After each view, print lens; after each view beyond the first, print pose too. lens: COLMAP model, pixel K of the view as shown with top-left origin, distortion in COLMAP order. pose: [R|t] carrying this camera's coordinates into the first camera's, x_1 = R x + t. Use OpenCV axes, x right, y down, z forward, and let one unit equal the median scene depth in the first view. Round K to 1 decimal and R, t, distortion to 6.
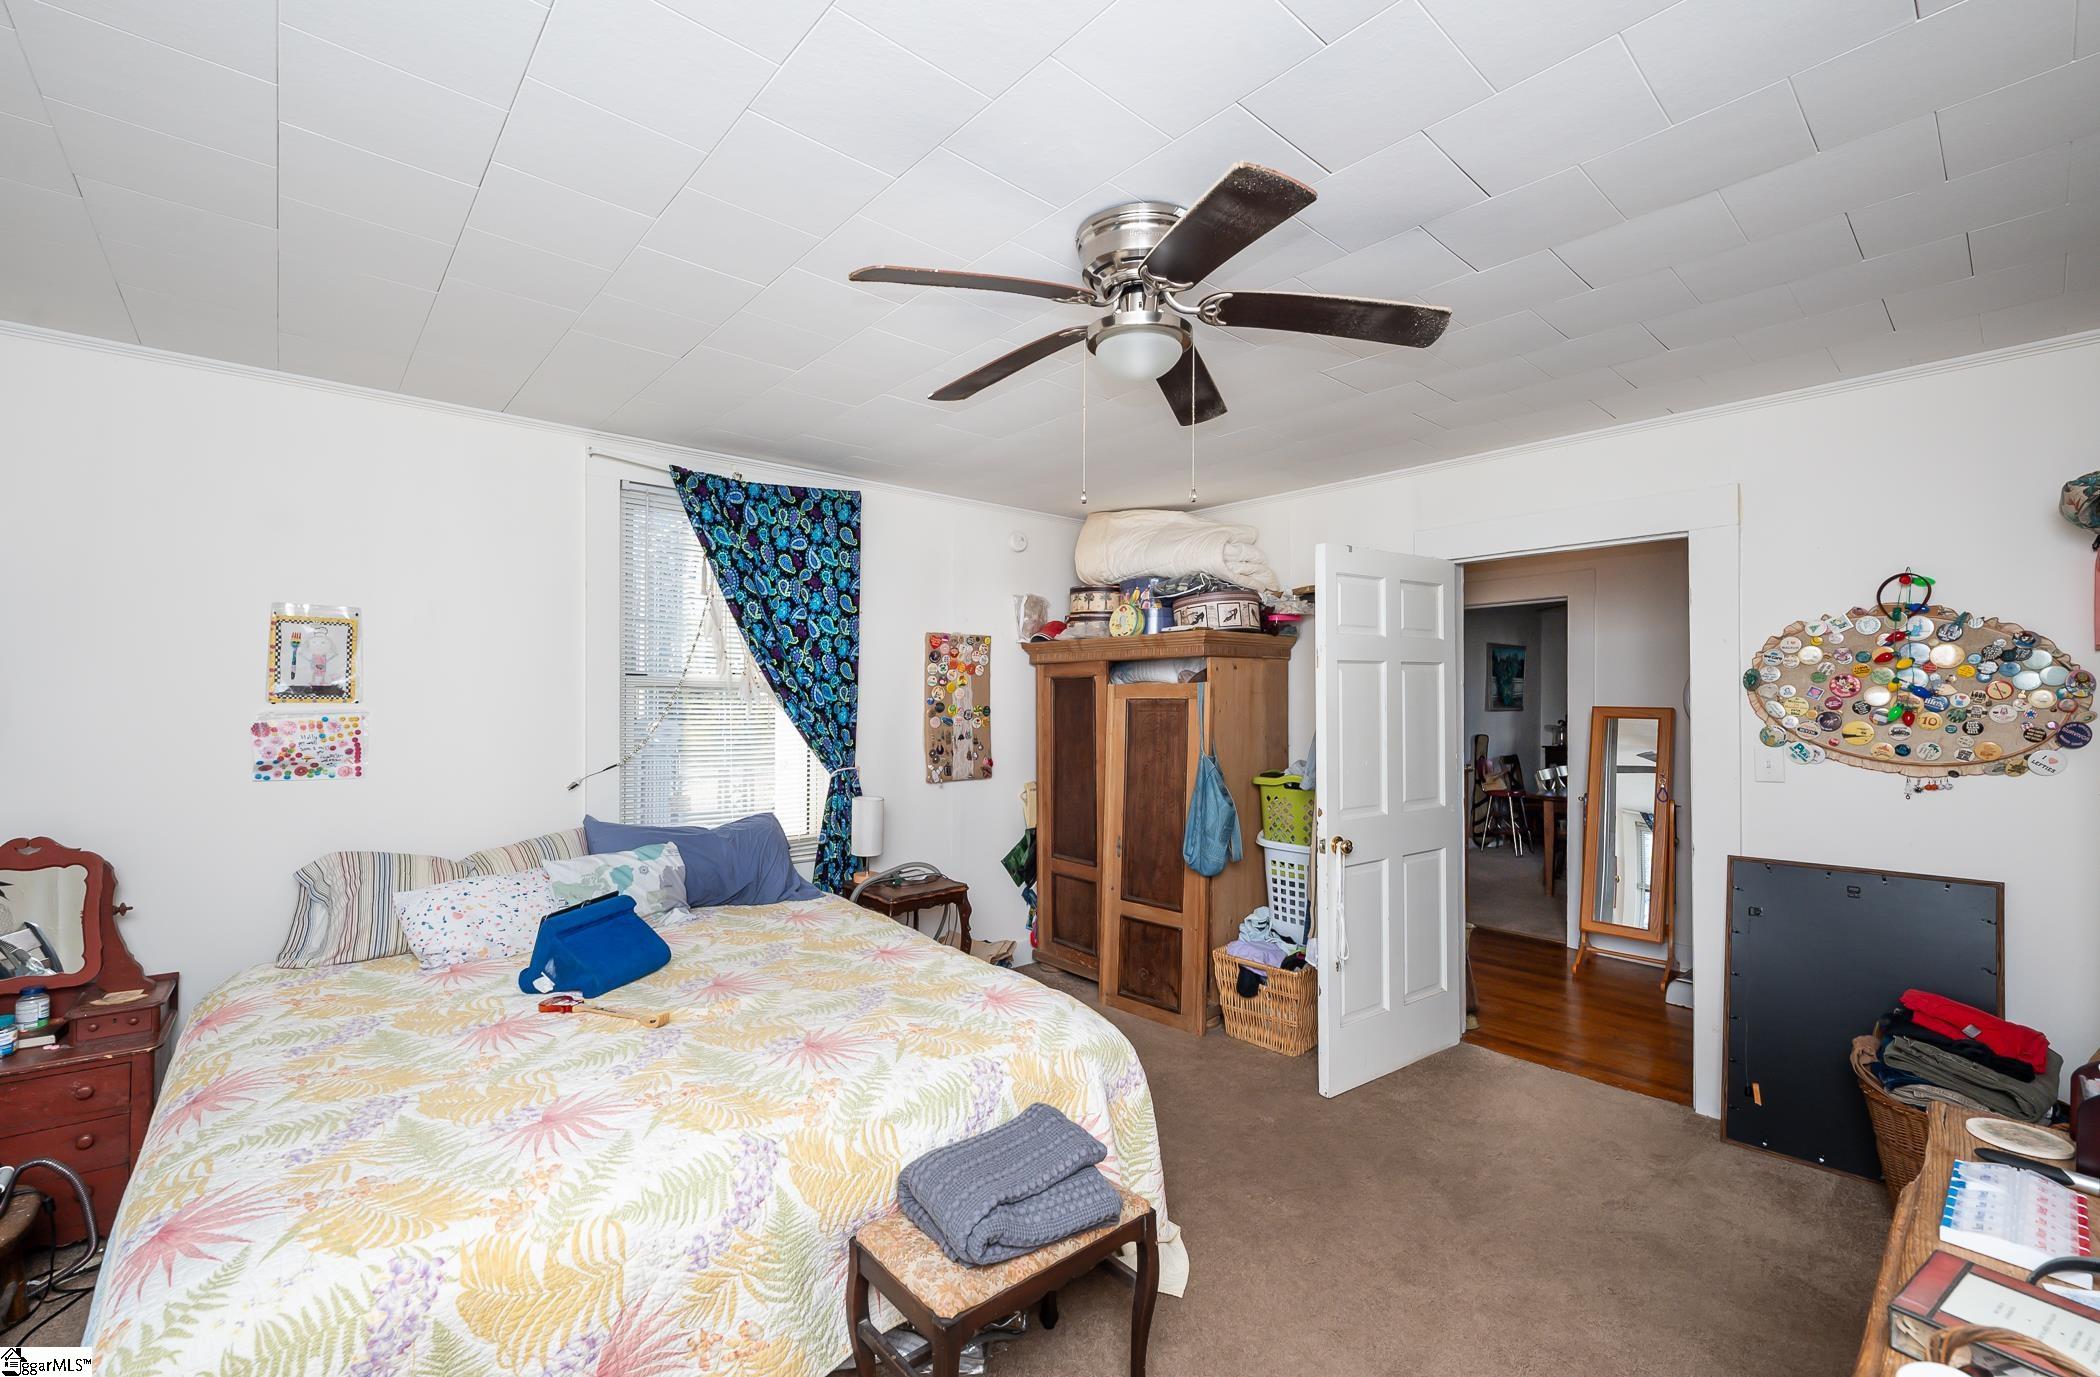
lens RADIAL K [[863.5, 0, 1048.2], [0, 863.5, 697.0], [0, 0, 1]] dist [-0.000028, 0.000001]
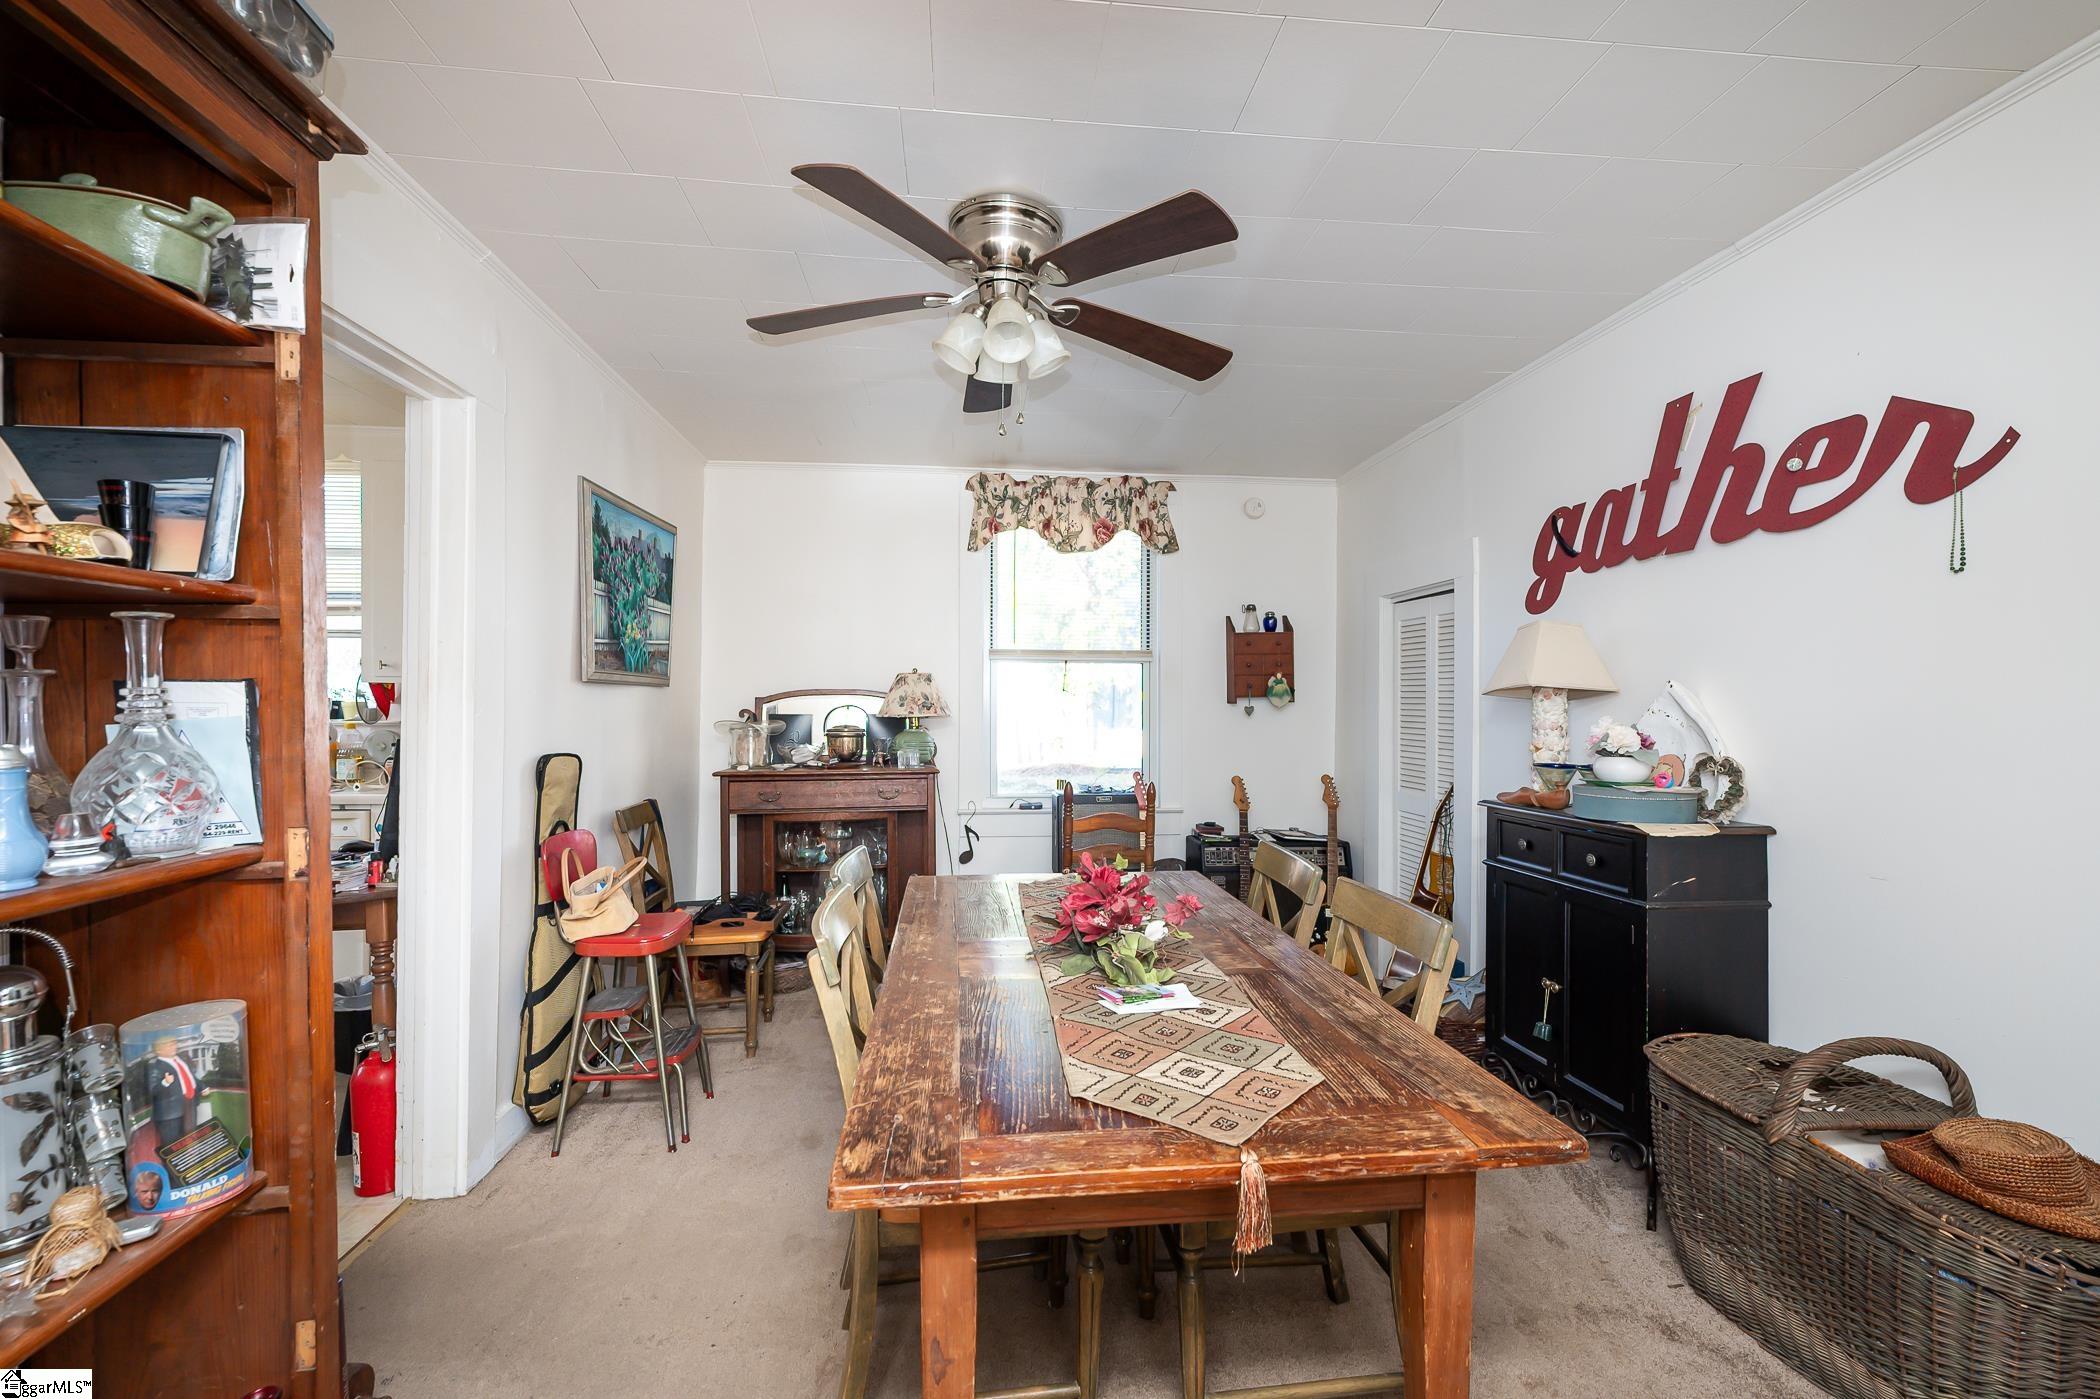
lens RADIAL K [[895.9, 0, 1049.9], [0, 895.9, 699.1], [0, 0, 1]] dist [0.002571, 0.000207]
pose [[0.580797, -0.004840, 0.814034, 0.329683], [-0.007899, 0.999902, 0.011581, 0.016130], [-0.814010, -0.013156, 0.580701, 0.644656]]
